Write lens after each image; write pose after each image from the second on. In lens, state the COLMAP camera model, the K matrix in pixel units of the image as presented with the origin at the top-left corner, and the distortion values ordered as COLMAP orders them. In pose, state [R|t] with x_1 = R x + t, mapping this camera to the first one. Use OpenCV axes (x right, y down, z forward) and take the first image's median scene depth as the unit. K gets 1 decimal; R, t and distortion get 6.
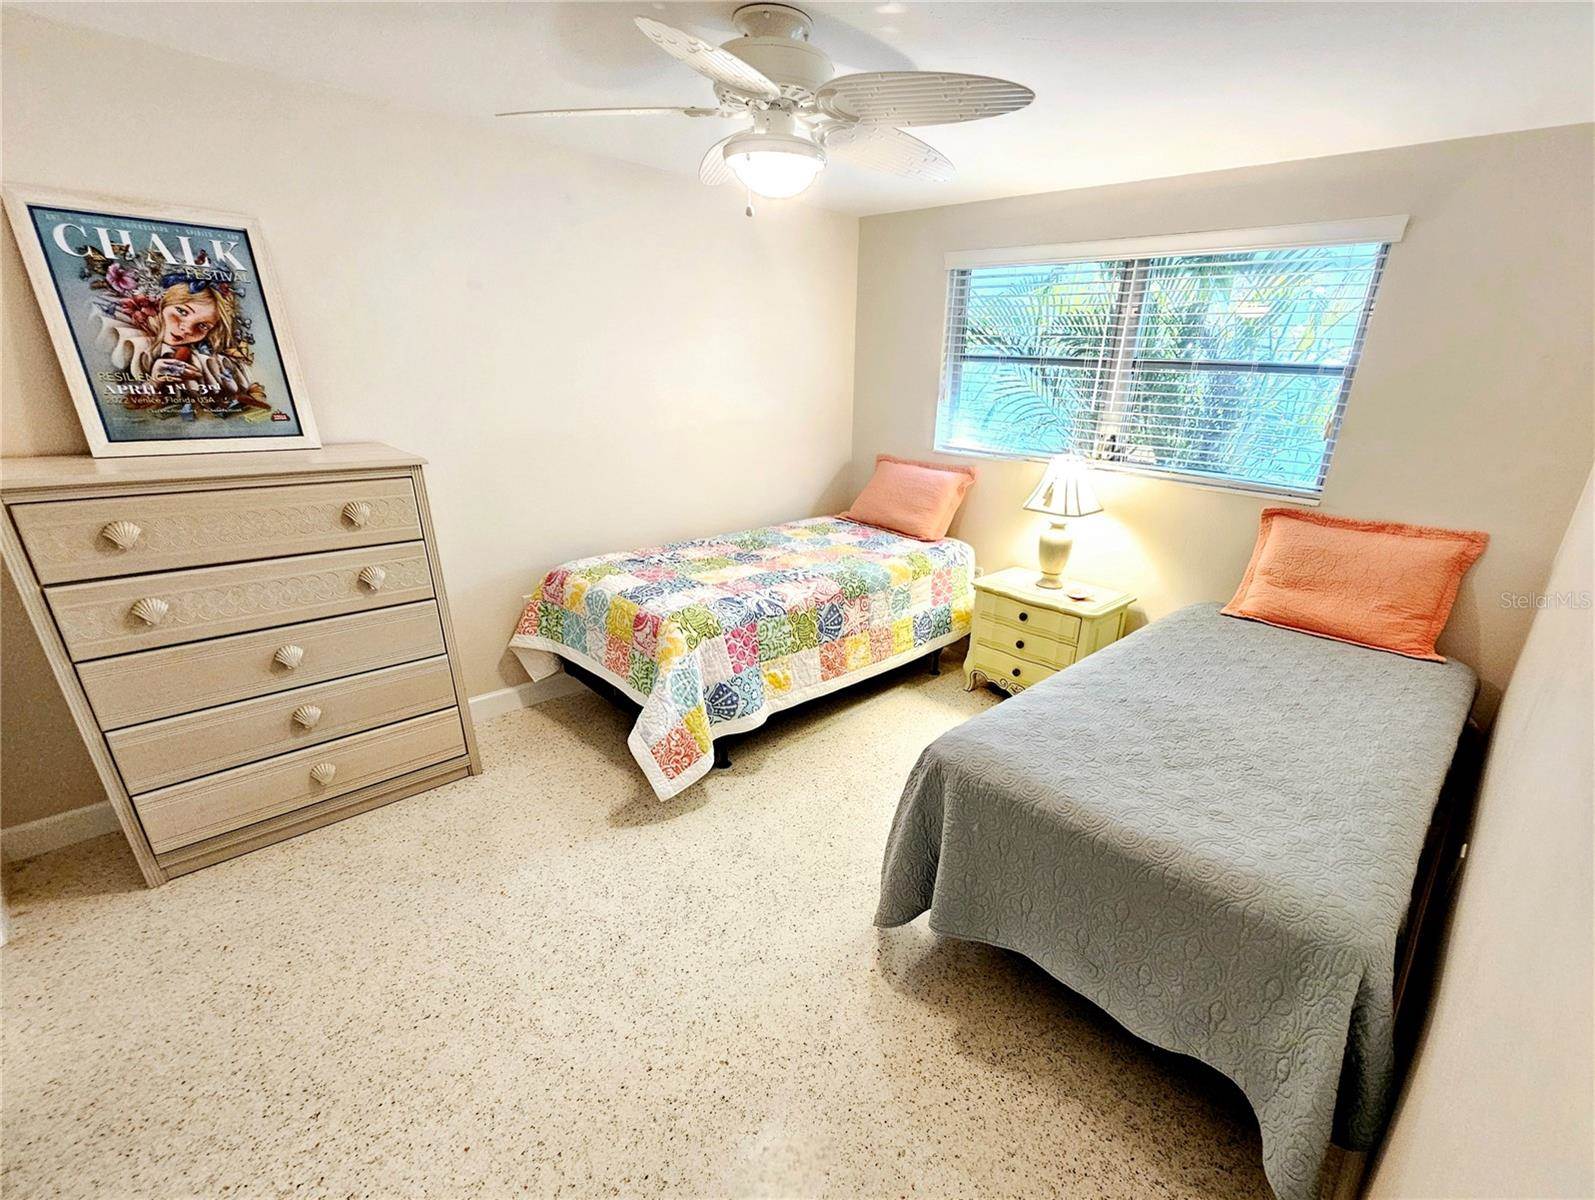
lens RADIAL K [[723.4, 0, 797.8], [0, 723.4, 627.5], [0, 0, 1]] dist [0.001070, 0.000016]
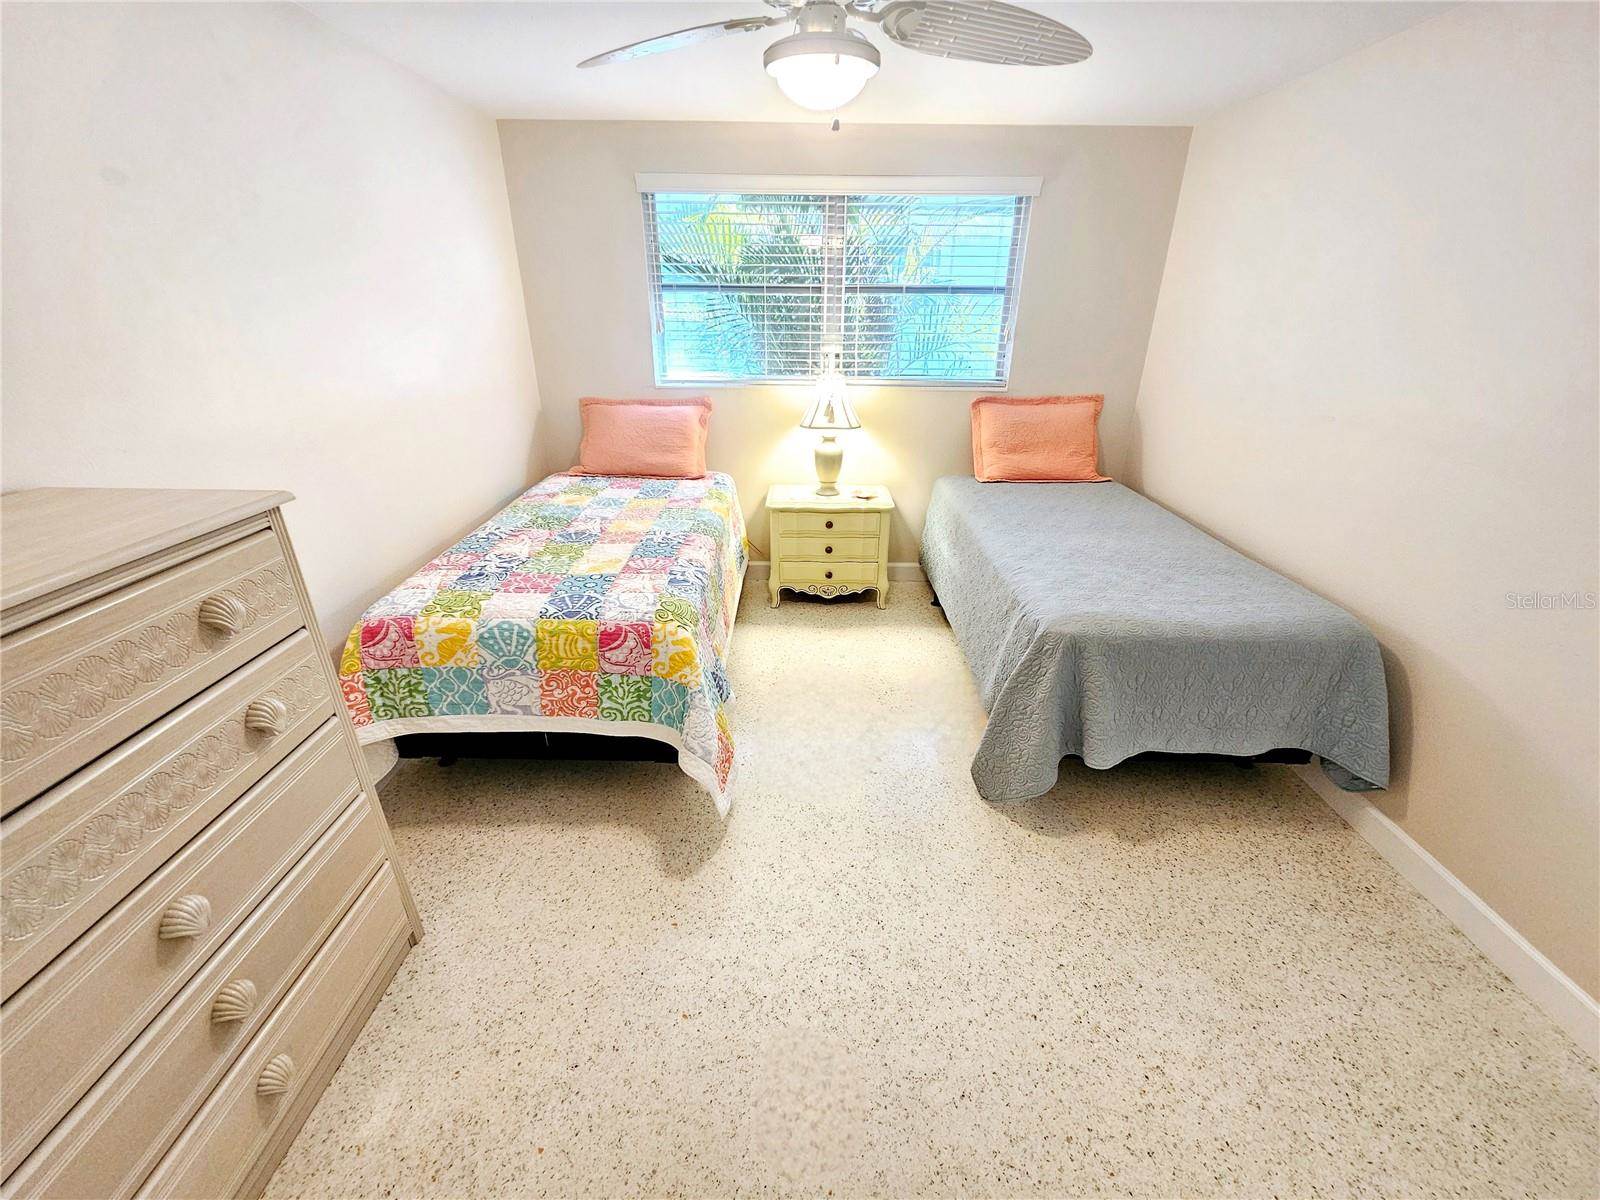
lens RADIAL K [[696.0, 0, 804.7], [0, 696.0, 599.8], [0, 0, 1]] dist [-0.000016, 0.000227]
pose [[0.706790, -0.310873, 0.635457, -0.466954], [0.264471, 0.949251, 0.170226, -0.105302], [-0.656127, 0.047746, 0.753138, 0.240793]]
